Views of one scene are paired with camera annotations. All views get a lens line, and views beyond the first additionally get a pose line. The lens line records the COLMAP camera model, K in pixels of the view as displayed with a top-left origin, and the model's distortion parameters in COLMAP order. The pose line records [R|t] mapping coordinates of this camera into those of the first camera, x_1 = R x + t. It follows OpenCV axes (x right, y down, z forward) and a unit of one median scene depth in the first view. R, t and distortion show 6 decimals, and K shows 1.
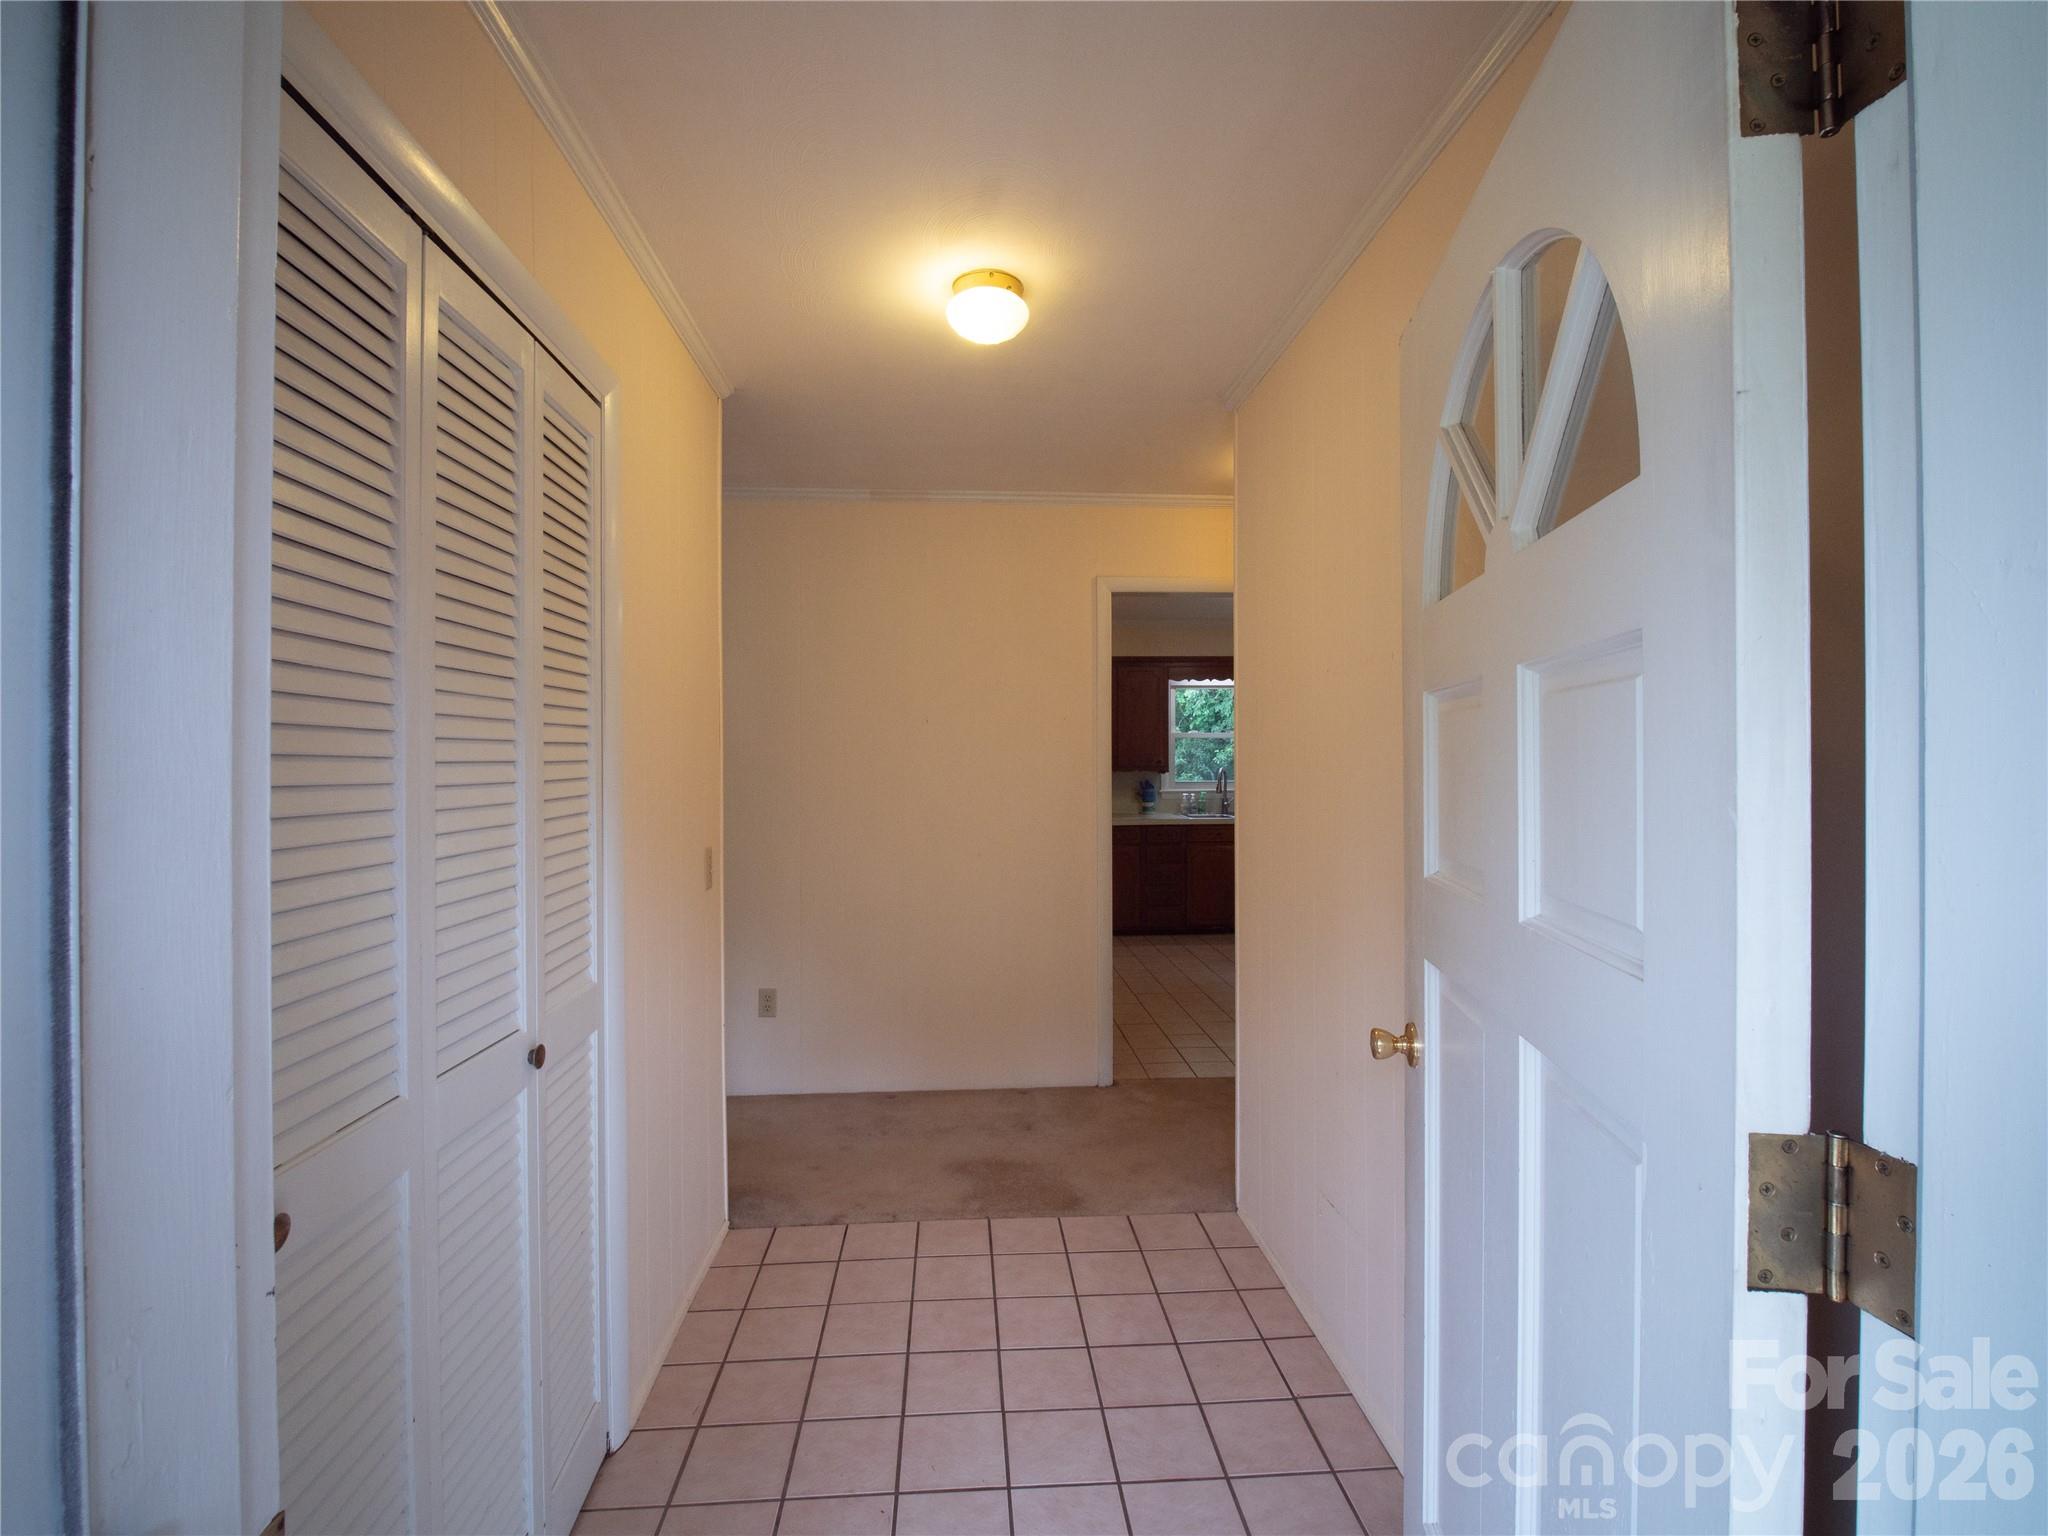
lens RADIAL K [[935.3, 0, 1024.0], [0, 935.3, 768.0], [0, 0, 1]] dist [-0.036938, -0.000061]
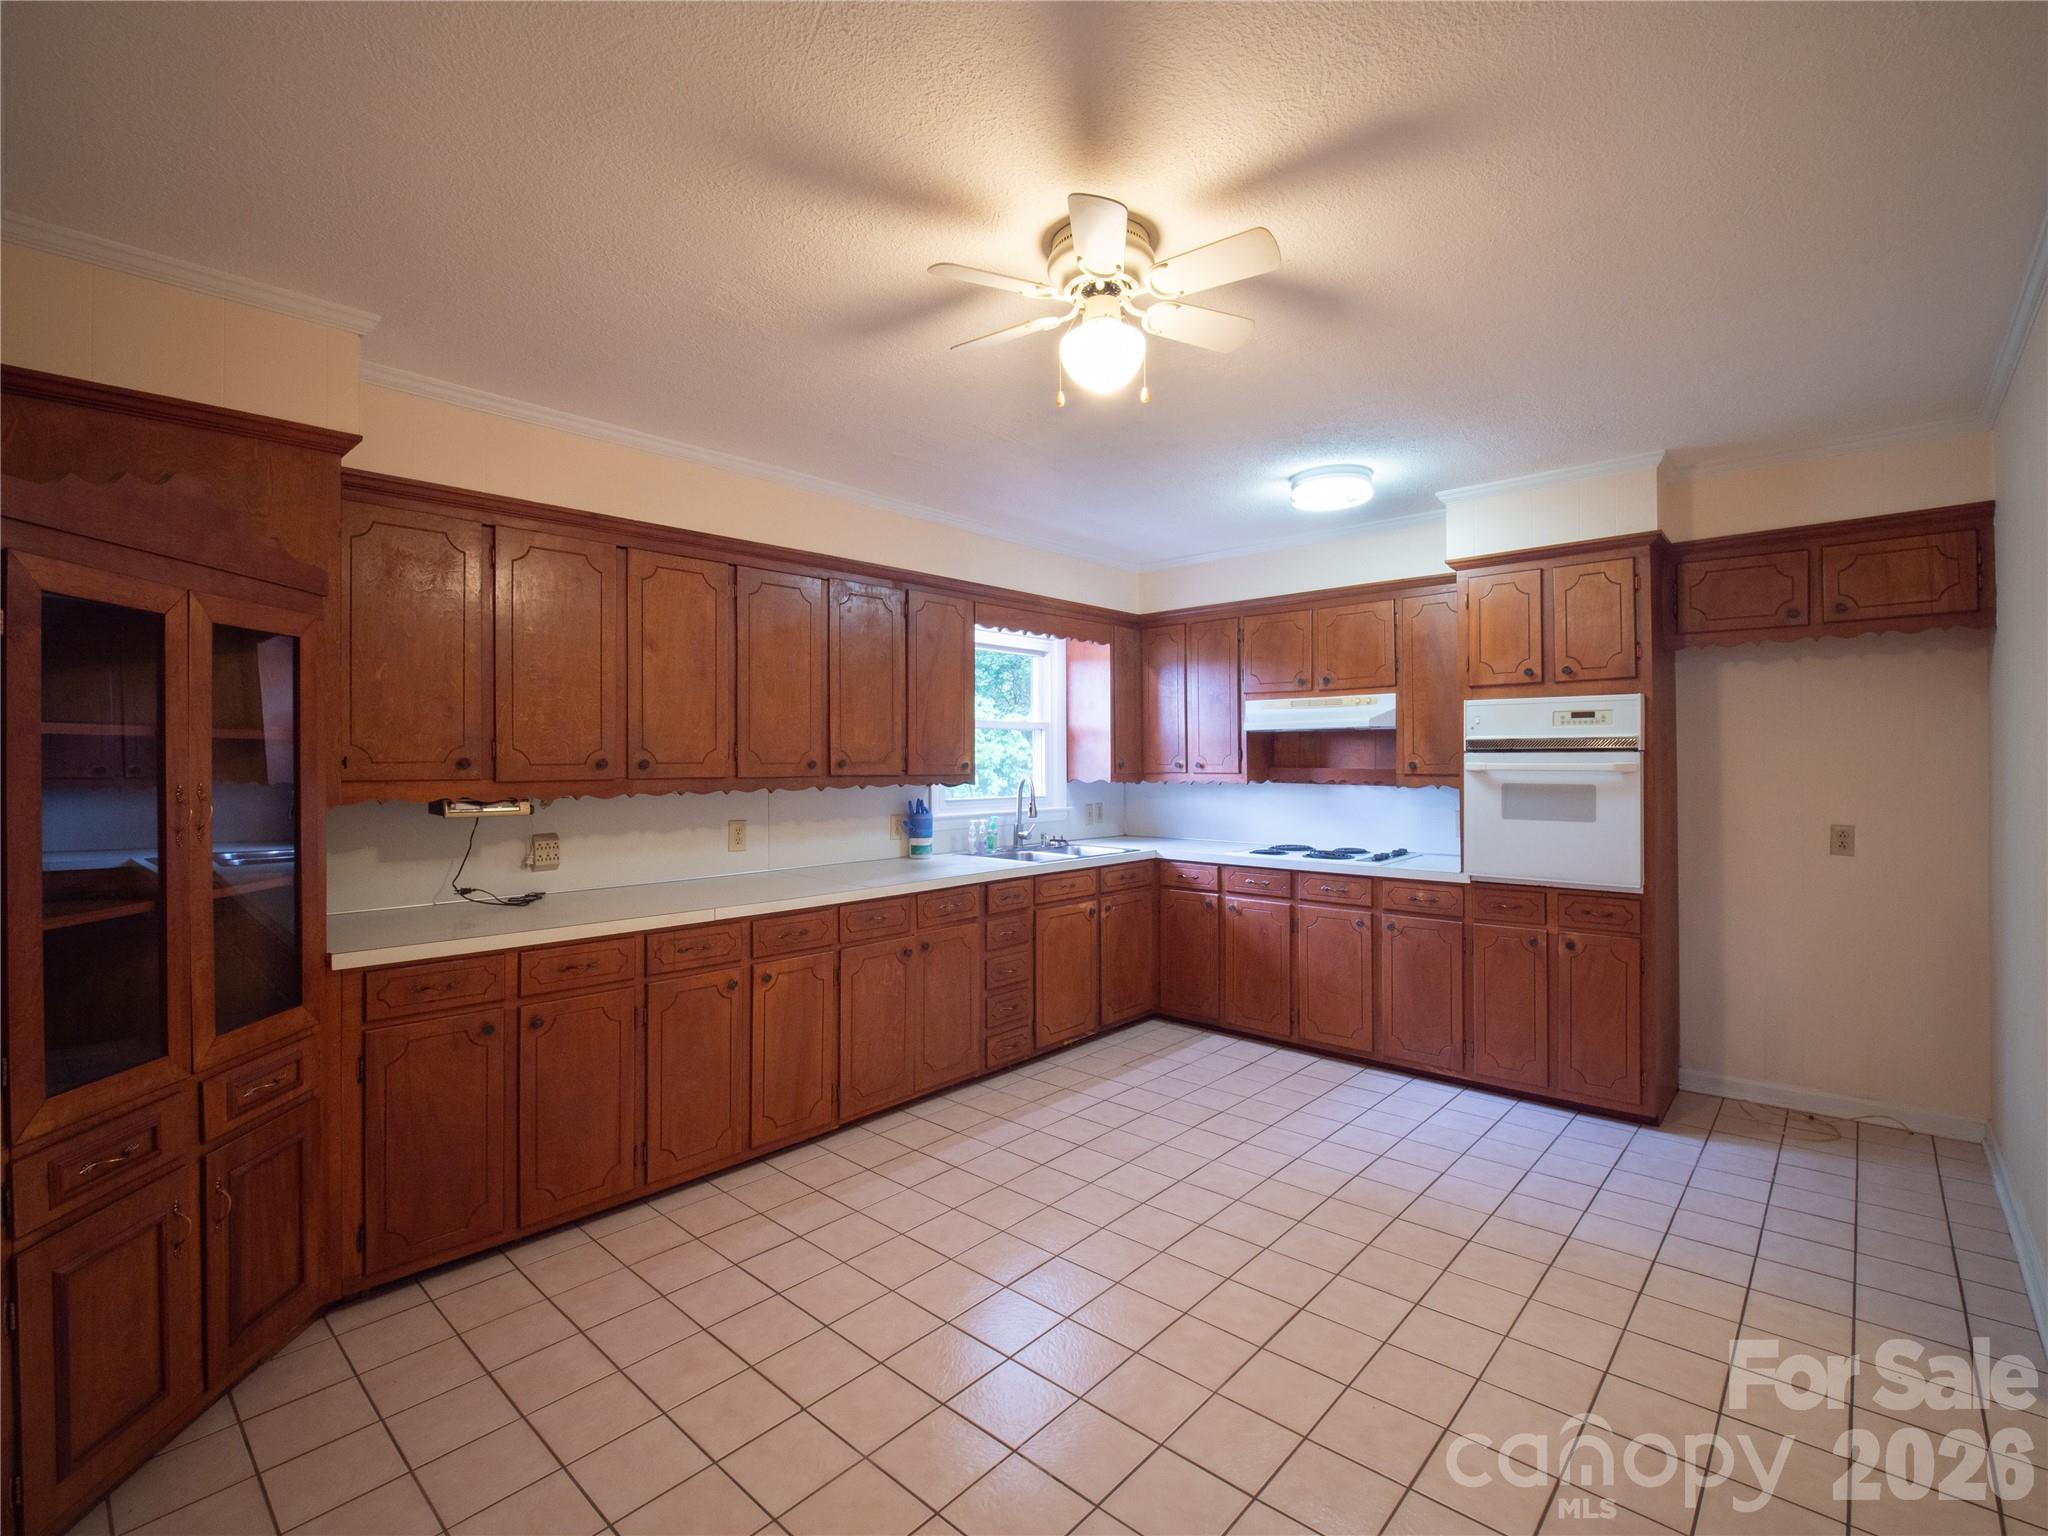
lens RADIAL K [[935.3, 0, 1024.0], [0, 935.3, 768.0], [0, 0, 1]] dist [-0.036938, -0.000061]
pose [[0.725054, 0.010690, 0.688610, -0.193844], [-0.002513, 0.999914, -0.012877, 0.001436], [-0.688688, 0.007606, 0.725018, 0.508862]]
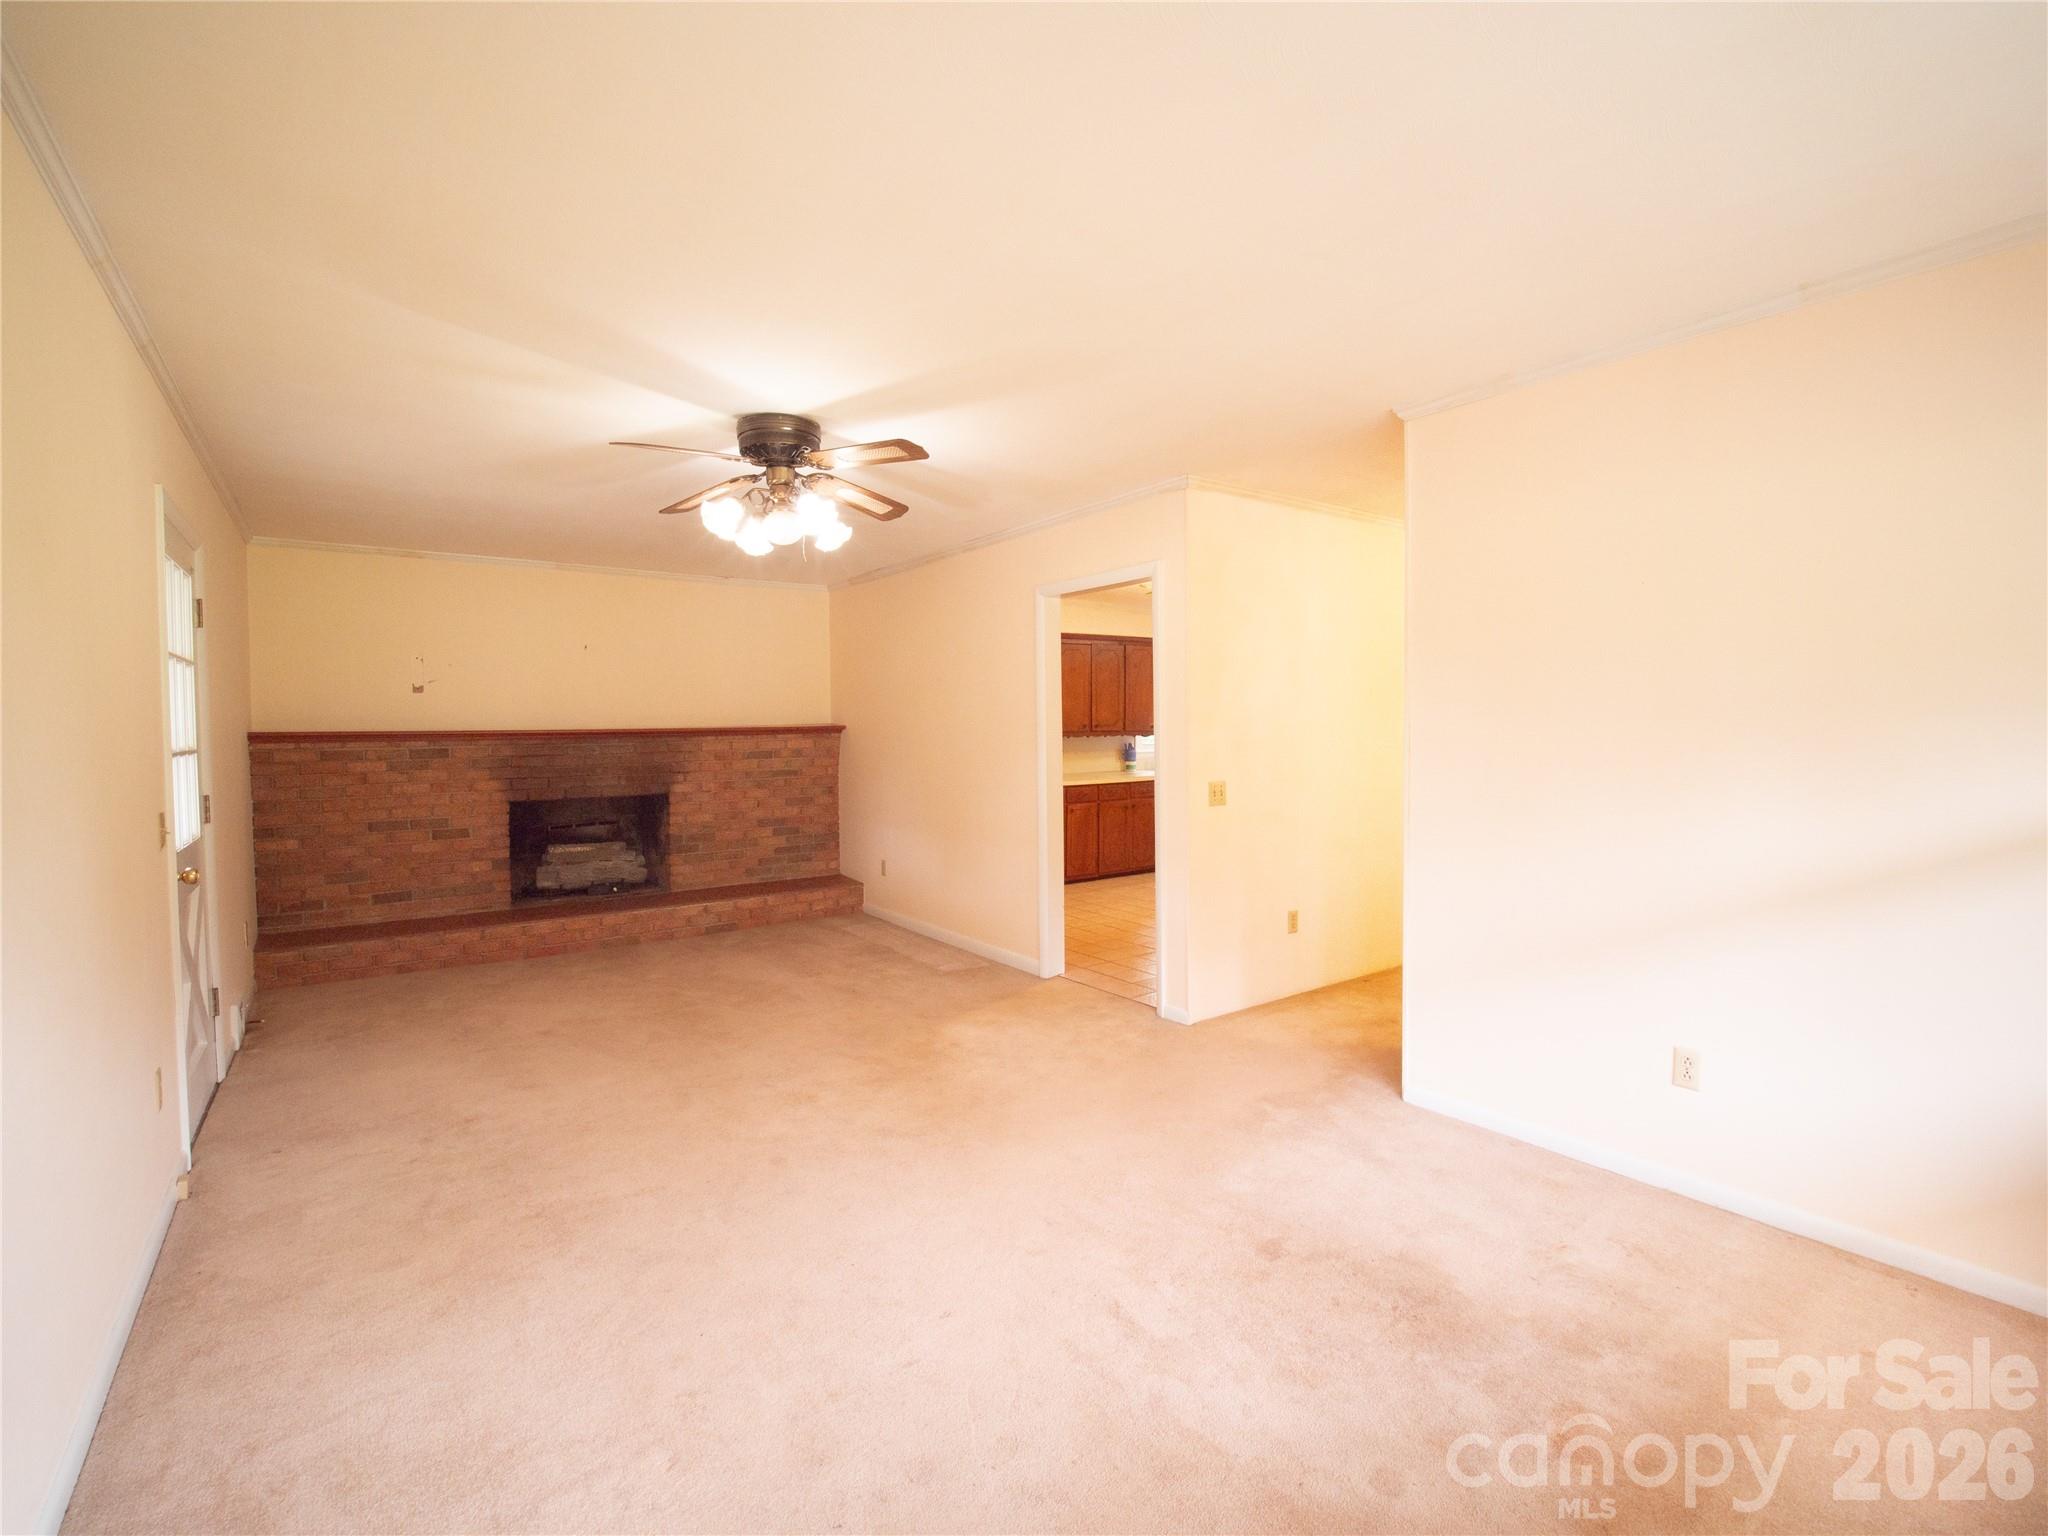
lens RADIAL K [[935.3, 0, 1024.0], [0, 935.3, 768.0], [0, 0, 1]] dist [-0.036938, -0.000061]
pose [[0.848275, -0.012419, 0.529411, -0.546201], [-0.004453, 0.999522, 0.030582, 0.008867], [-0.529538, -0.028299, 0.847814, 0.083398]]
